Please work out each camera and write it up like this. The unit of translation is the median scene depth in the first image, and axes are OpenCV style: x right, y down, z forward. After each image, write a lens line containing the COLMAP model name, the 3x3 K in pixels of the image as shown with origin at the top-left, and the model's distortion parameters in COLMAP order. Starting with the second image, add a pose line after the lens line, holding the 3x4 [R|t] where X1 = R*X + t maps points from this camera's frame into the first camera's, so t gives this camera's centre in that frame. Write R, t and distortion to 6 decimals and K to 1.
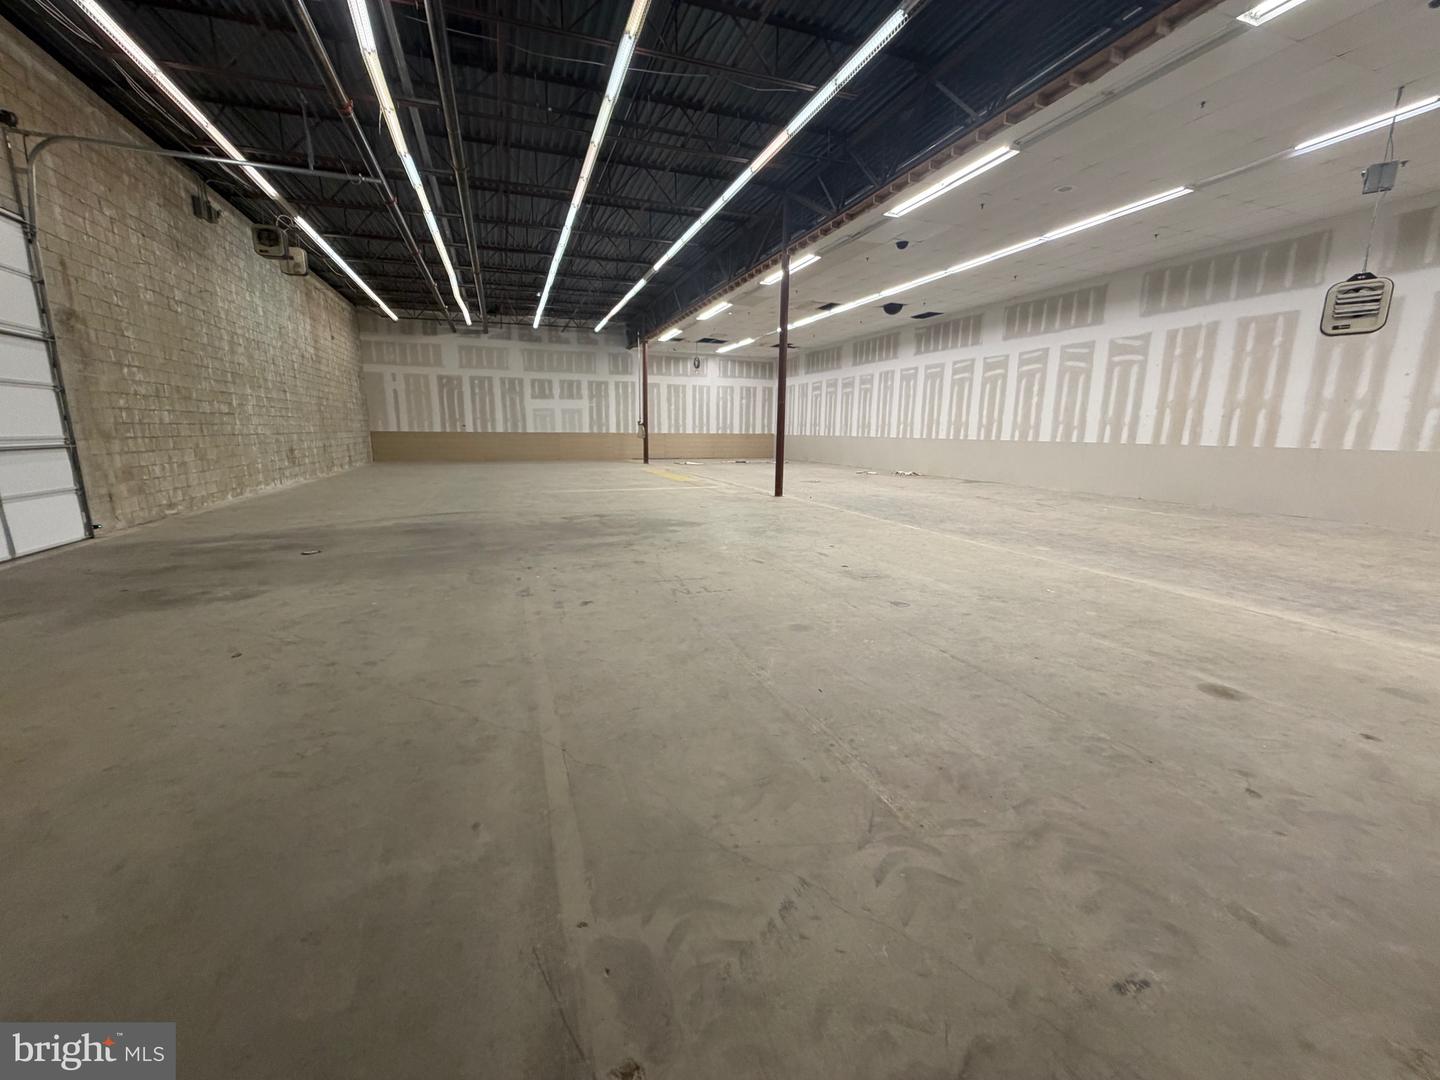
lens RADIAL K [[576.4, 0, 711.6], [0, 576.4, 542.7], [0, 0, 1]] dist [0.000419, 0.000173]
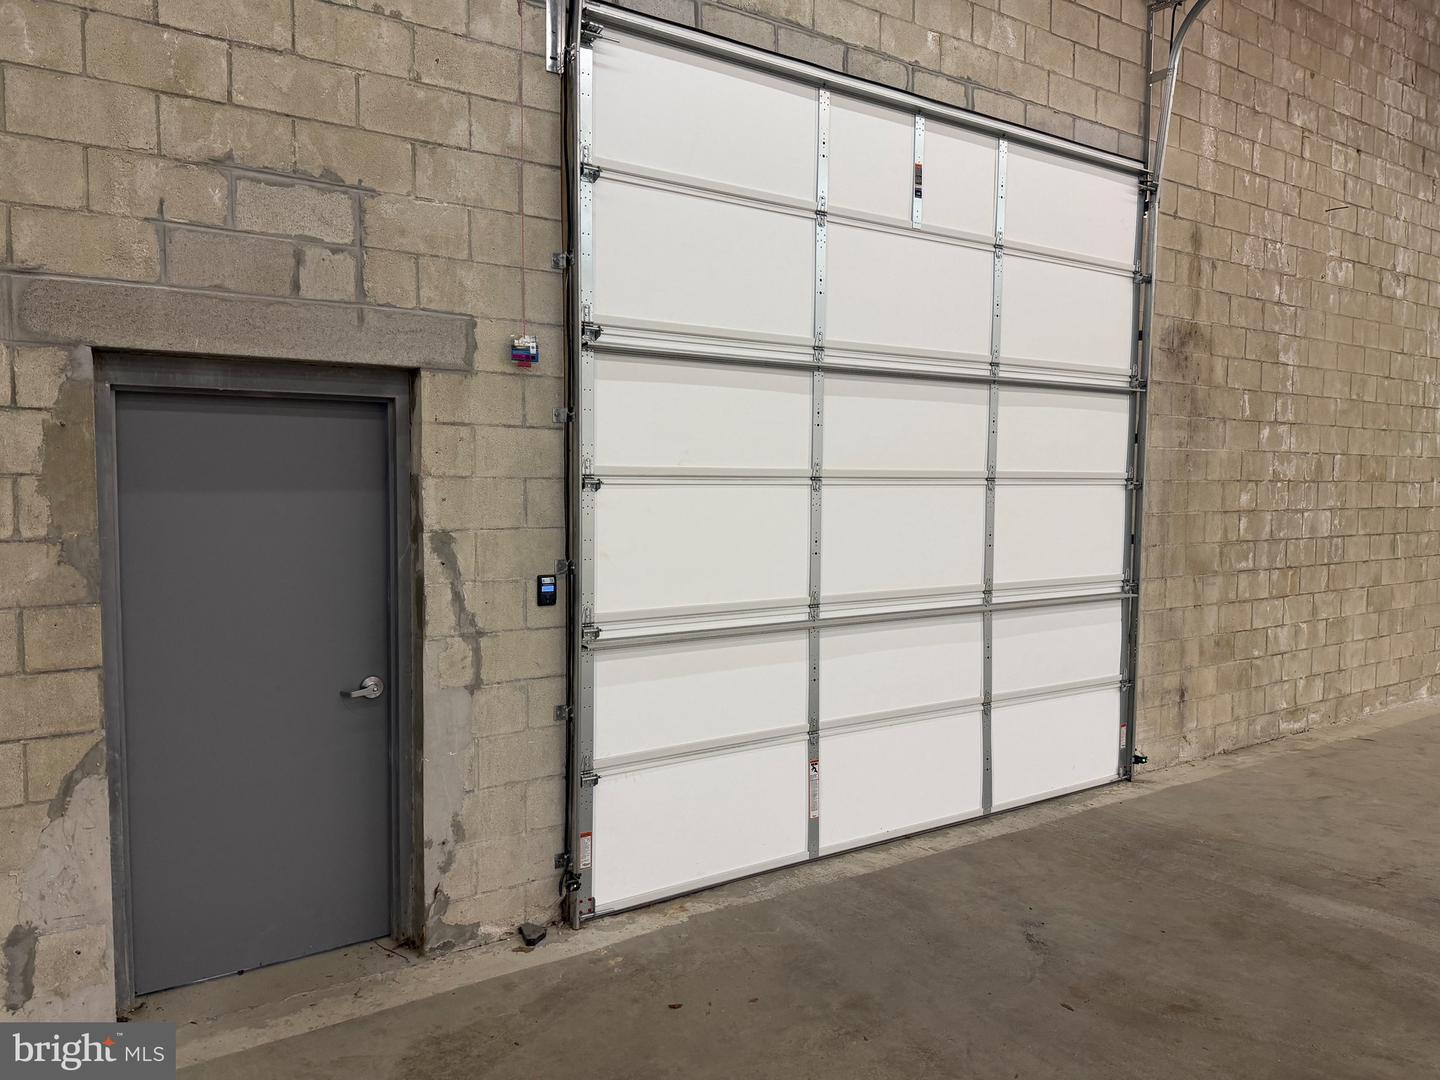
lens RADIAL K [[1015.8, 0, 720.1], [0, 1015.8, 546.4], [0, 0, 1]] dist [0.010225, -0.014491]
pose [[0.240747, 0.060198, -0.968719, -0.271978], [-0.192062, 0.981293, 0.013248, -0.118702], [0.951395, 0.182865, 0.247806, 0.341944]]
